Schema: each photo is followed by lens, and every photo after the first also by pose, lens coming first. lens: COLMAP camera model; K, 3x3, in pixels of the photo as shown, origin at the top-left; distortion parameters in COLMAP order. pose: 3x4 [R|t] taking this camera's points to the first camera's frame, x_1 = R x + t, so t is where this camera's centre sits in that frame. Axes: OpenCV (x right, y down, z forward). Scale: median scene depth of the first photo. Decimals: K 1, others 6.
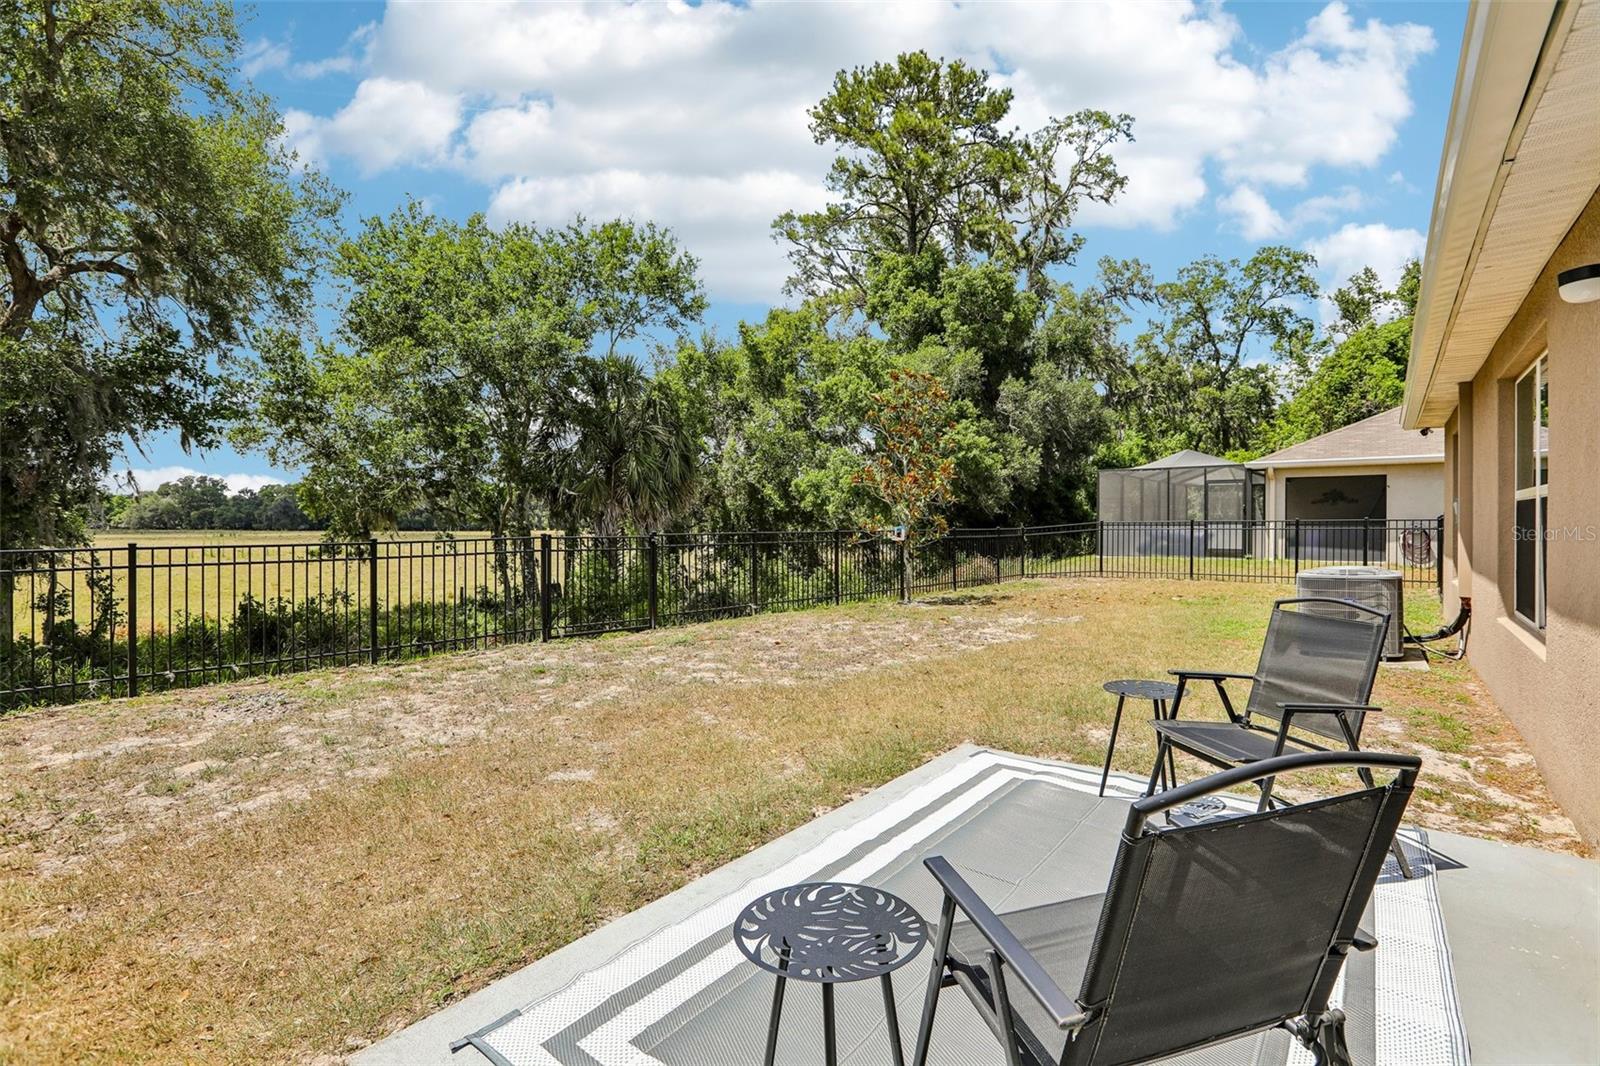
lens RADIAL K [[727.8, 0, 800.0], [0, 727.8, 533.0], [0, 0, 1]] dist [-0.069280, 0.038732]
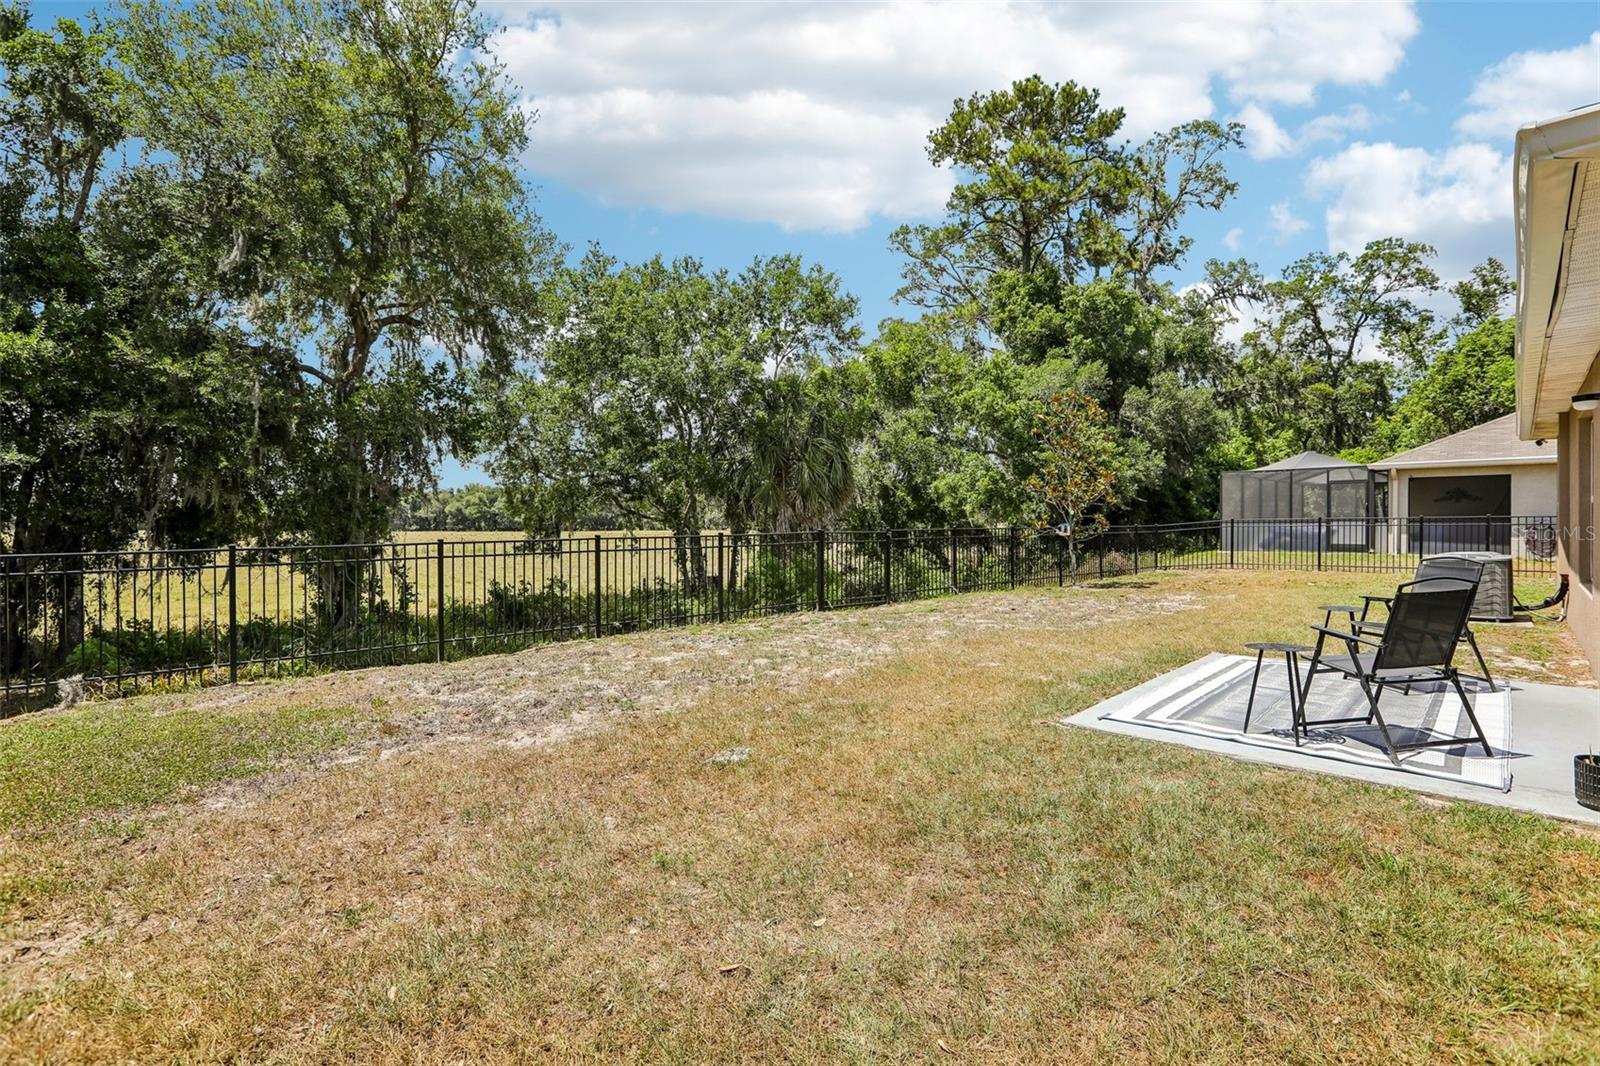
lens RADIAL K [[727.9, 0, 801.1], [0, 727.9, 529.7], [0, 0, 1]] dist [-0.052287, 0.018984]
pose [[0.994642, -0.002194, -0.103353, -0.091179], [0.001792, 0.999990, -0.003986, 0.002536], [0.103361, 0.003779, 0.994637, -0.121559]]
